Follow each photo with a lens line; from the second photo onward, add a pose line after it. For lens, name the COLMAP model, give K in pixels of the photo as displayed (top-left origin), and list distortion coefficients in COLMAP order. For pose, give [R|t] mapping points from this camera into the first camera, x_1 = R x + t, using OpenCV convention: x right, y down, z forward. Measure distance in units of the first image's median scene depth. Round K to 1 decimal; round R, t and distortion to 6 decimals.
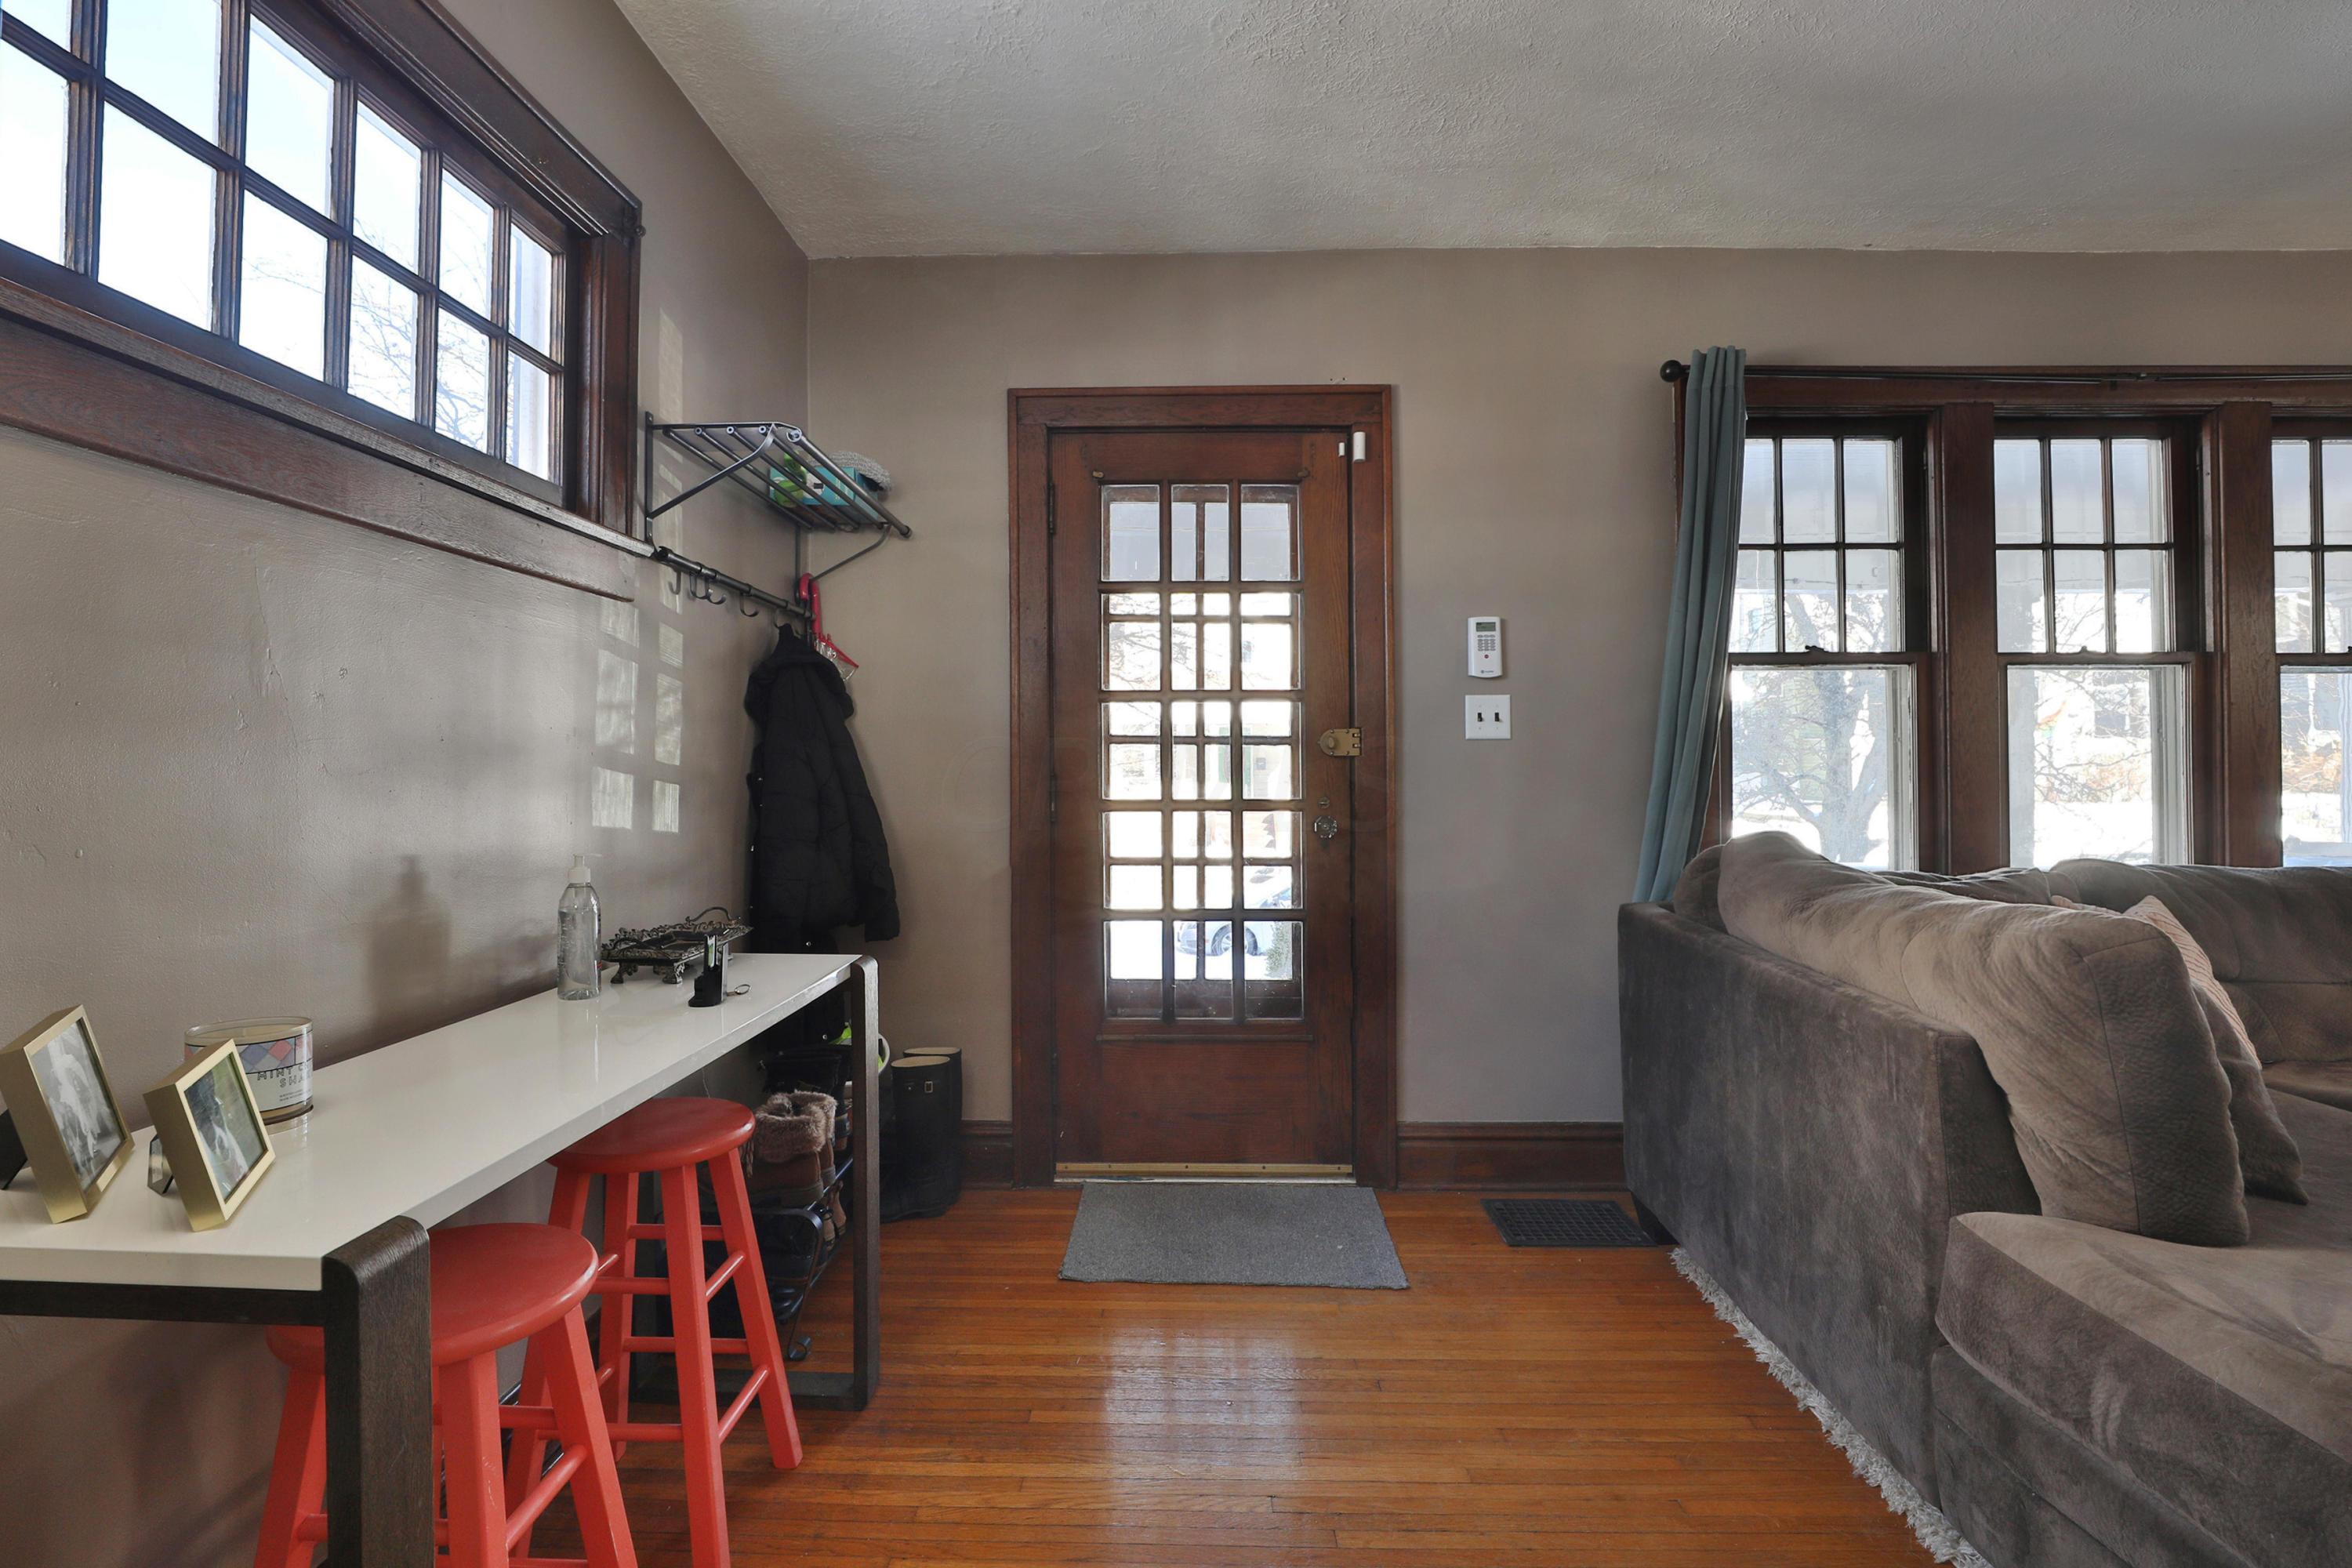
lens RADIAL K [[1150.9, 0, 1175.8], [0, 1150.9, 755.1], [0, 0, 1]] dist [-0.044095, 0.012197]
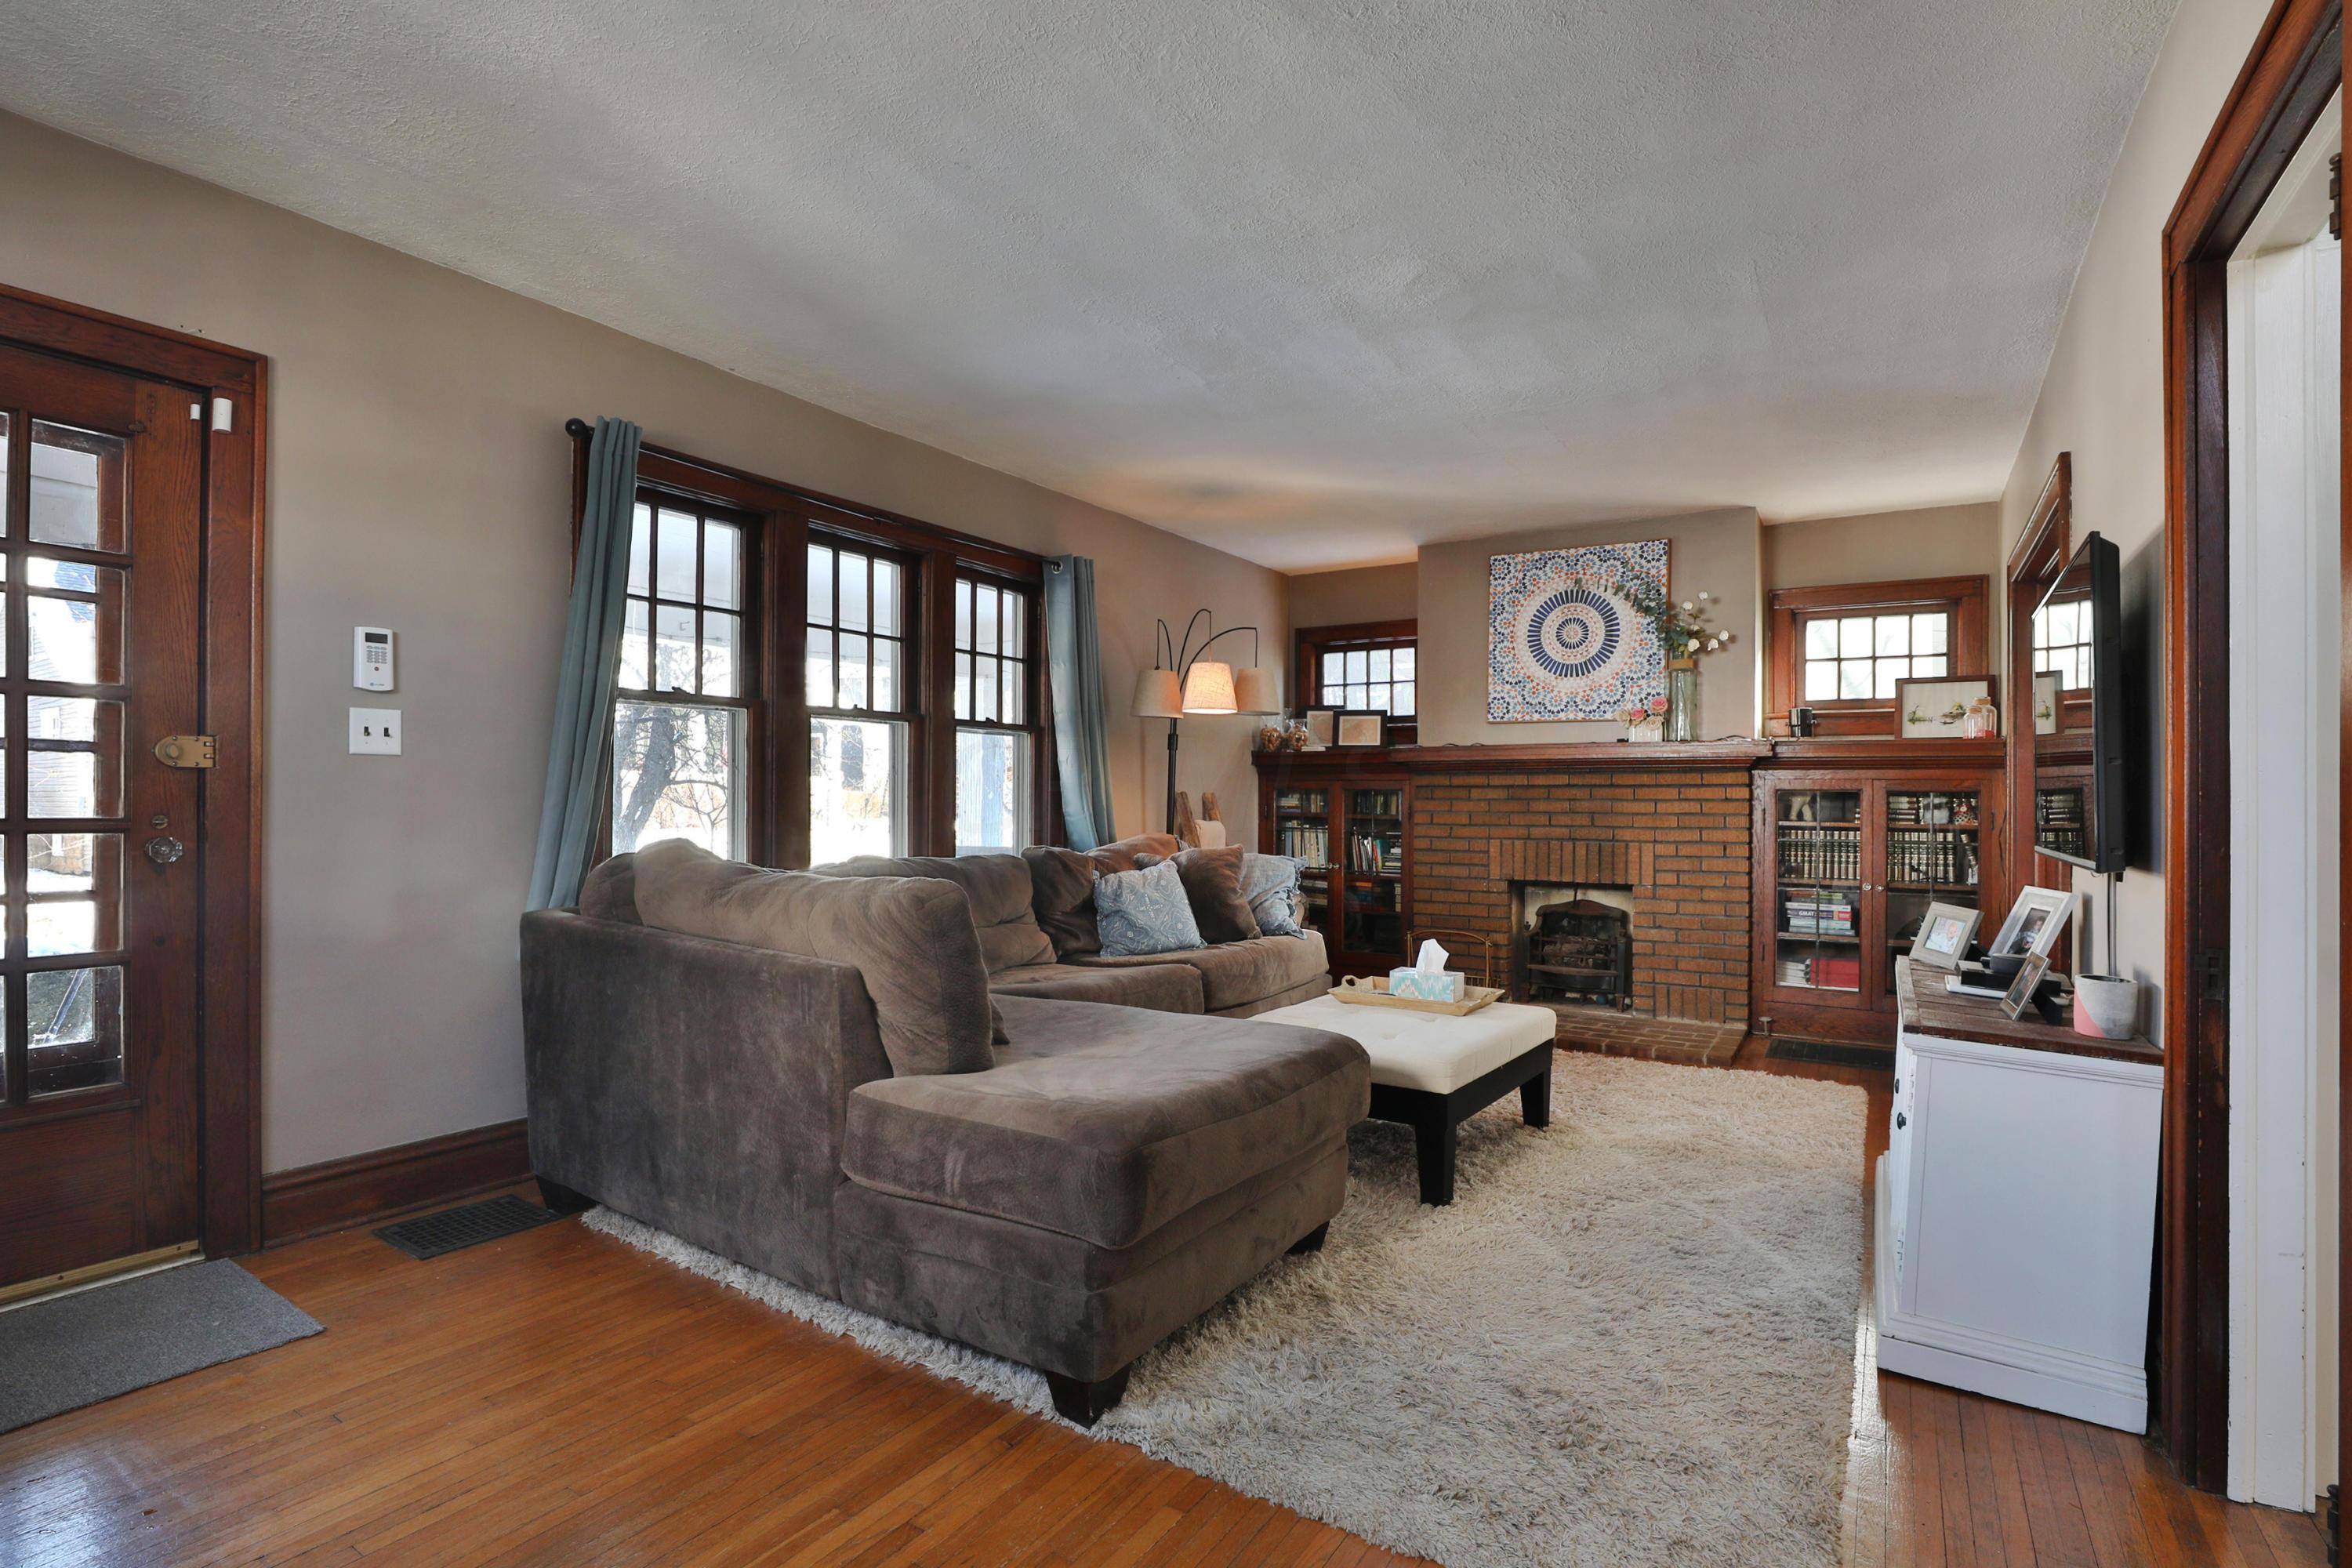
lens RADIAL K [[1130.3, 0, 1160.2], [0, 1130.3, 790.3], [0, 0, 1]] dist [-0.048329, 0.013049]
pose [[0.526680, 0.013114, 0.849962, -0.209312], [-0.015896, 0.999858, -0.005577, 0.013360], [-0.849915, -0.010574, 0.526814, -0.065131]]
